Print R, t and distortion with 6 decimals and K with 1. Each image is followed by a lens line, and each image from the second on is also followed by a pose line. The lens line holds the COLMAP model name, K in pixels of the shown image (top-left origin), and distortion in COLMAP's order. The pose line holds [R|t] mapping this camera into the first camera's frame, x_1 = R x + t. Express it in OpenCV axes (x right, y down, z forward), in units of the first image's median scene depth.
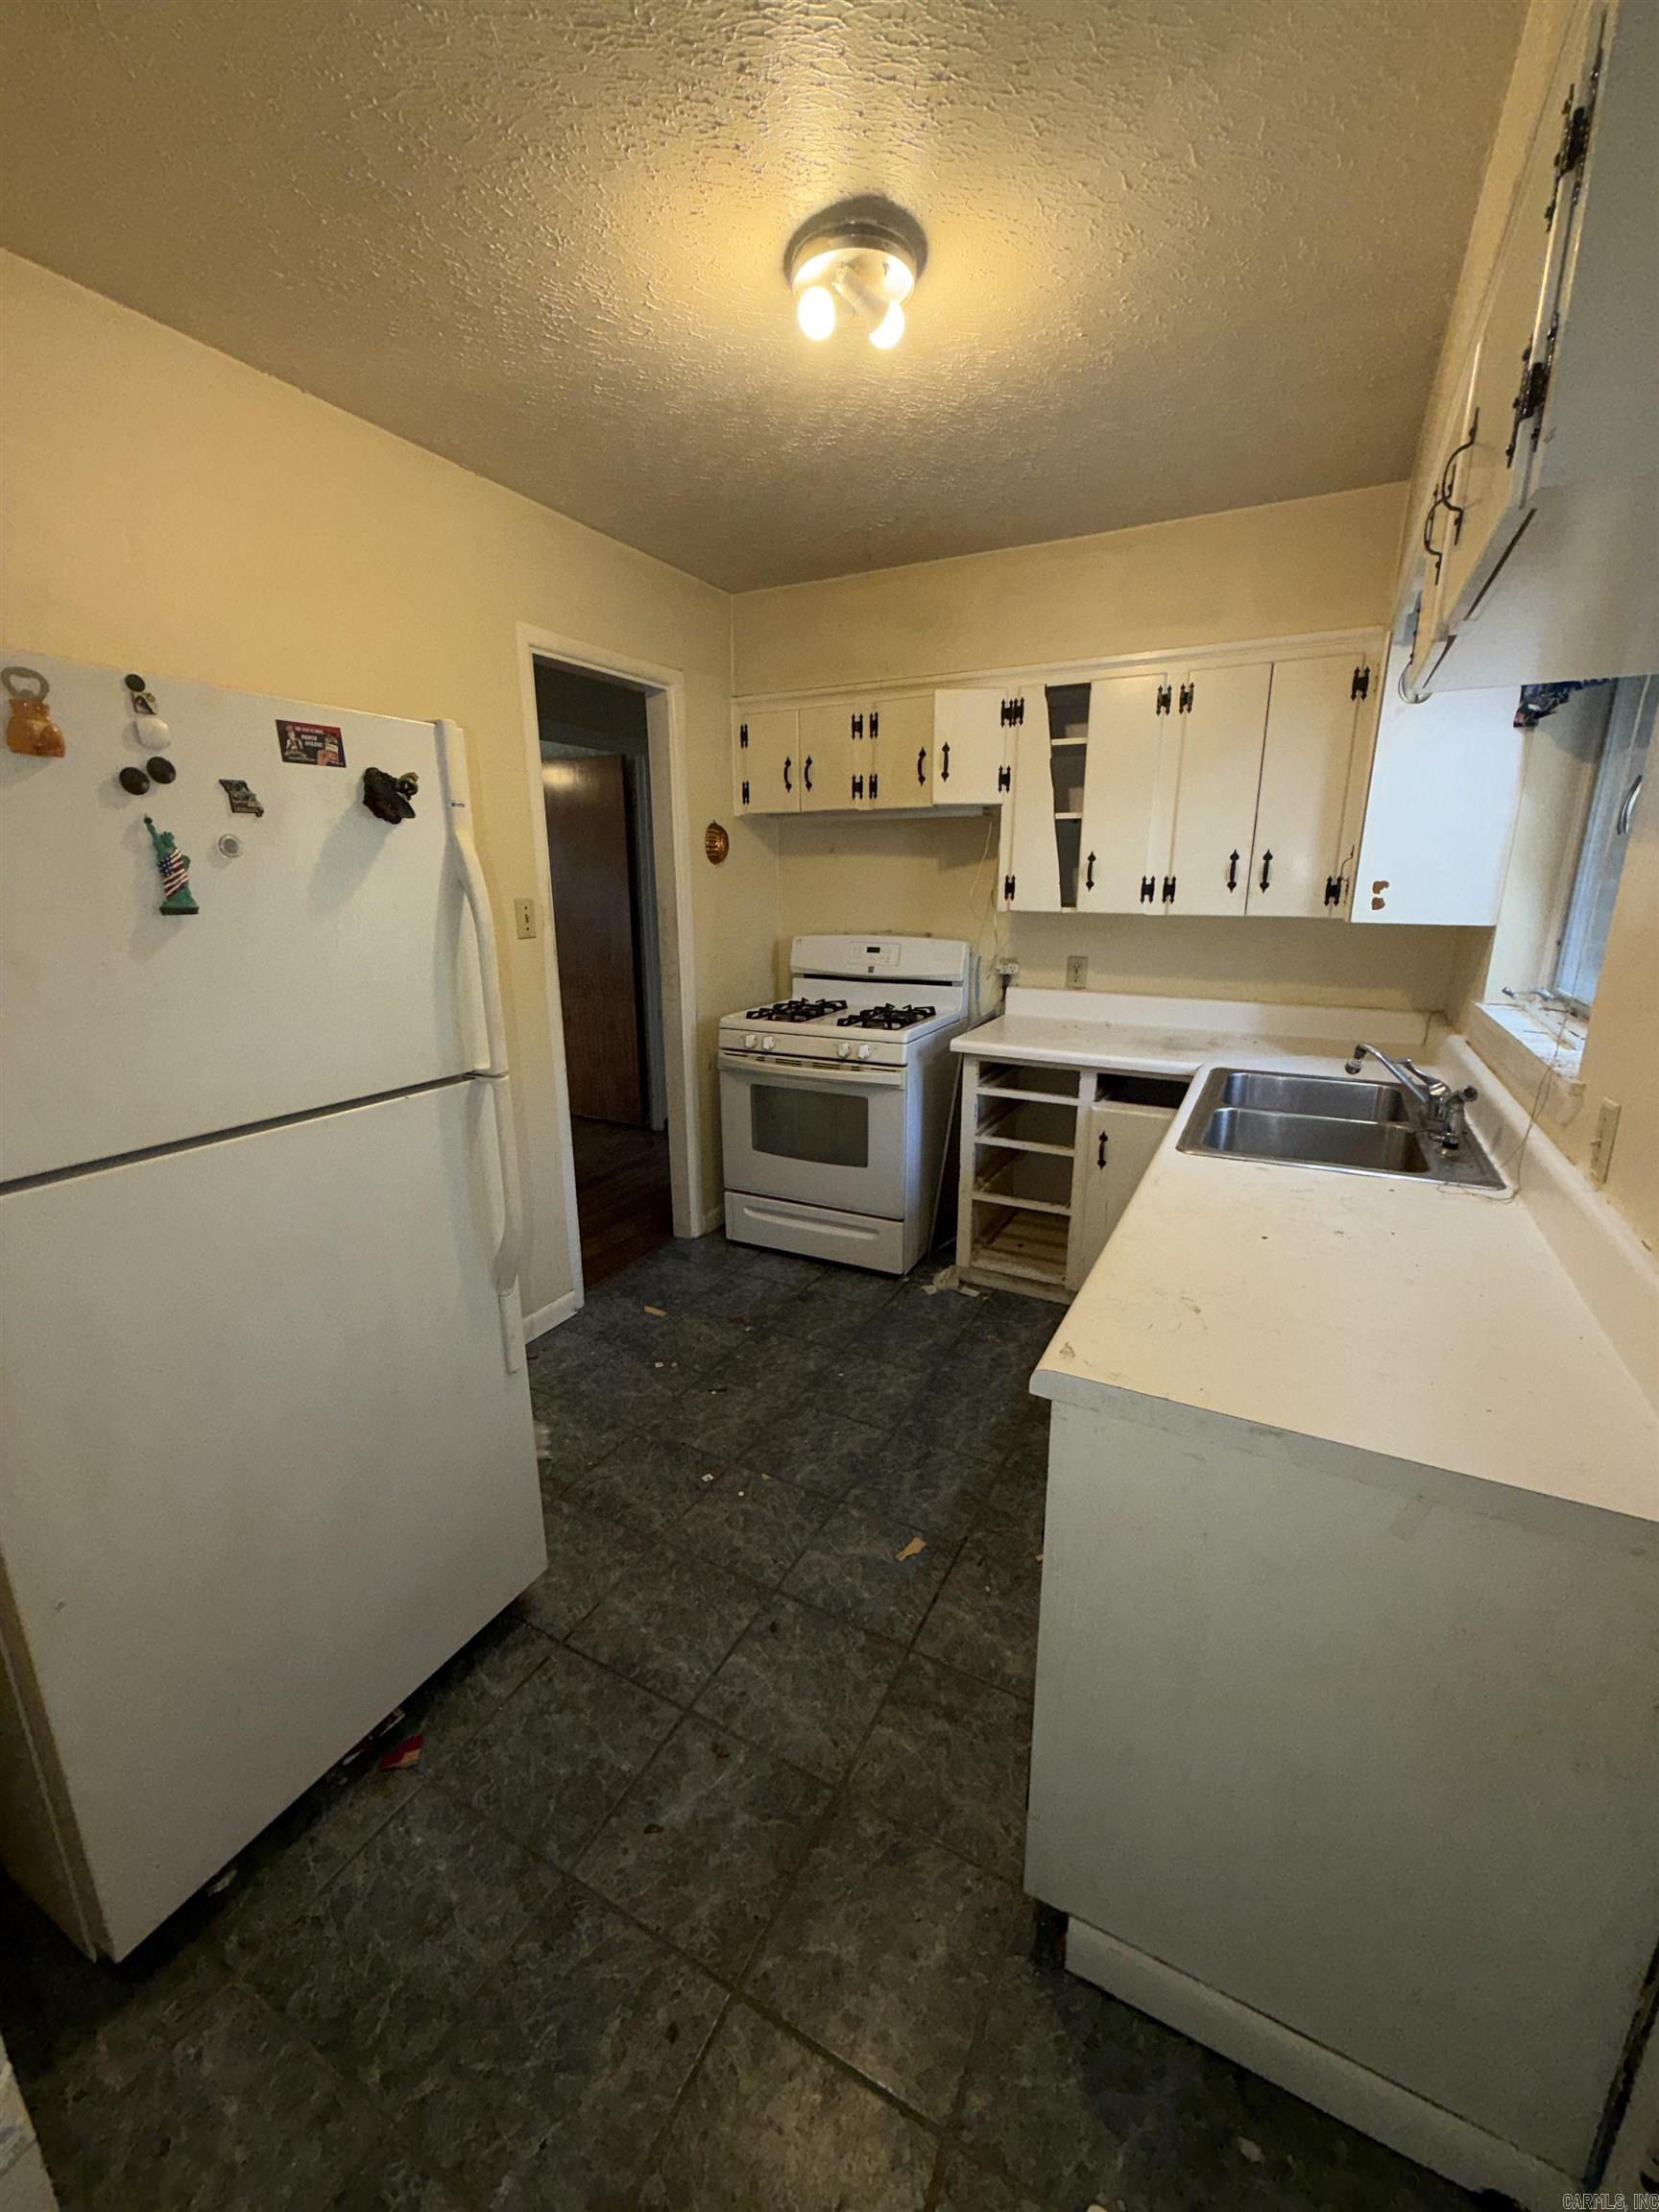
lens RADIAL K [[879.3, 0, 829.5], [0, 879.3, 1106.0], [0, 0, 1]] dist [0.000989, -0.000077]
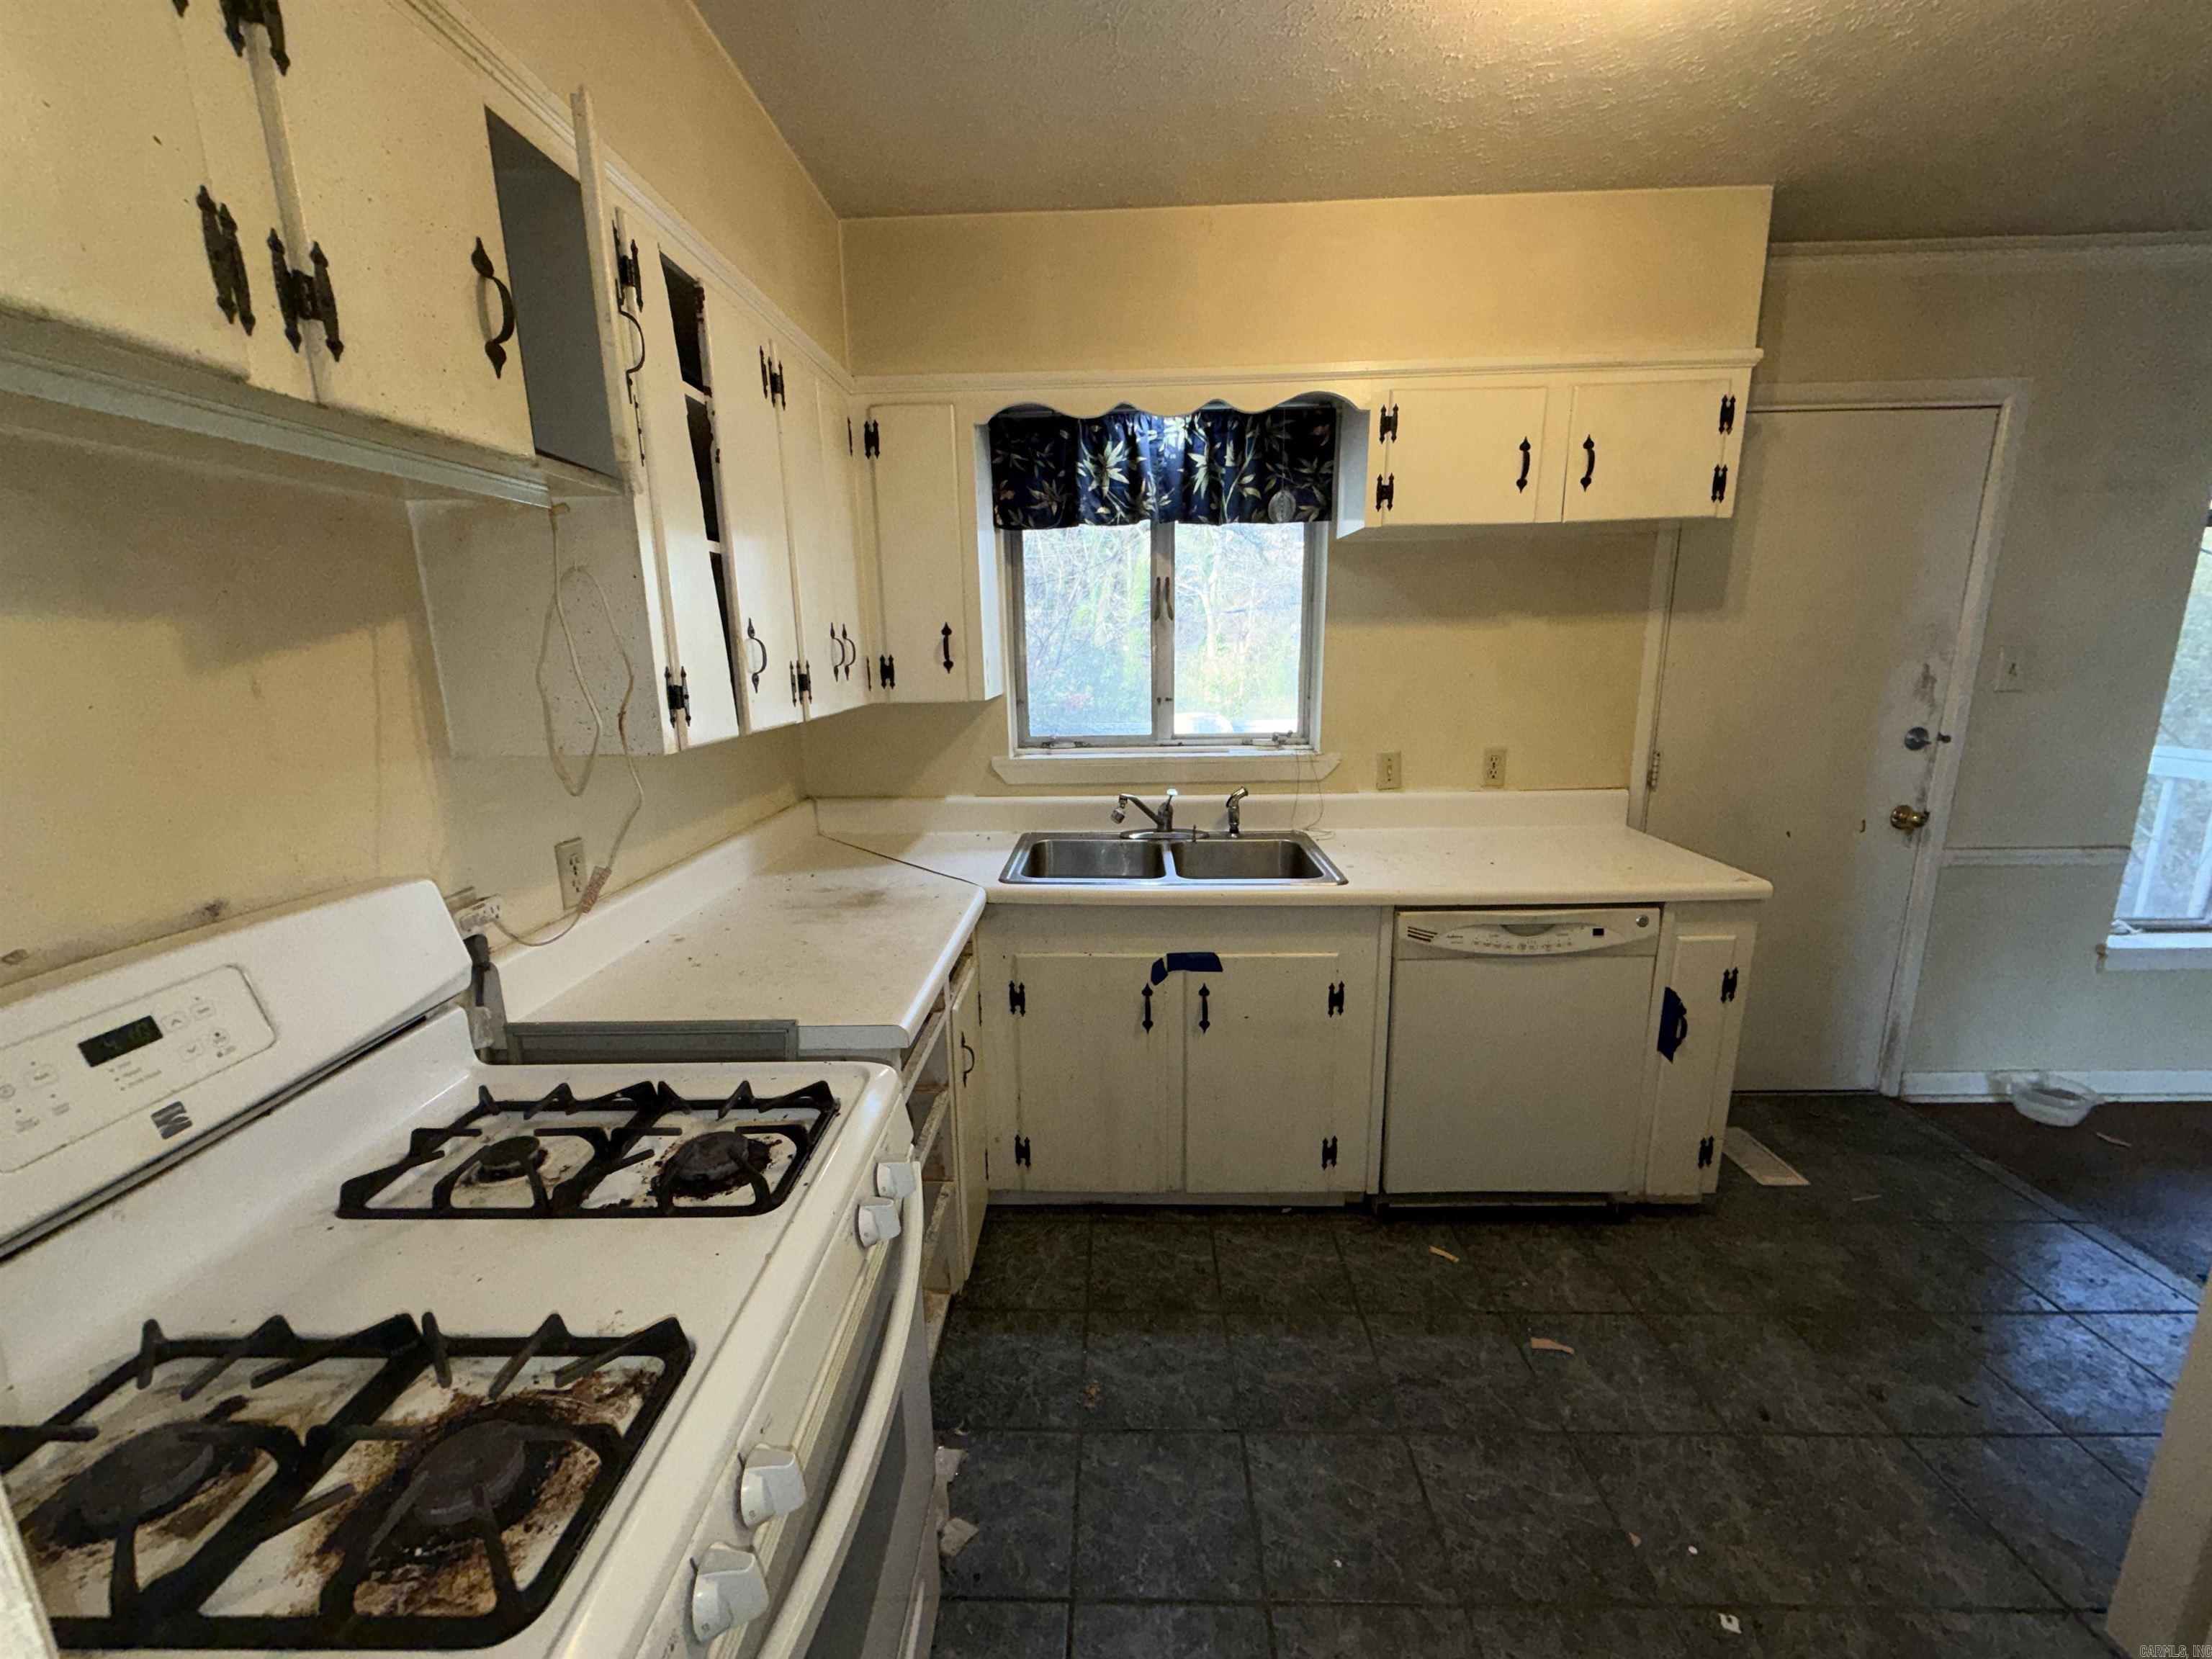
lens RADIAL K [[879.3, 0, 1107.5], [0, 879.3, 833.3], [0, 0, 1]] dist [0.000989, -0.000077]
pose [[-0.443370, -0.184144, 0.877220, -0.283945], [0.250559, 0.914193, 0.318545, -0.281340], [-0.860607, 0.361028, -0.359187, 1.036255]]
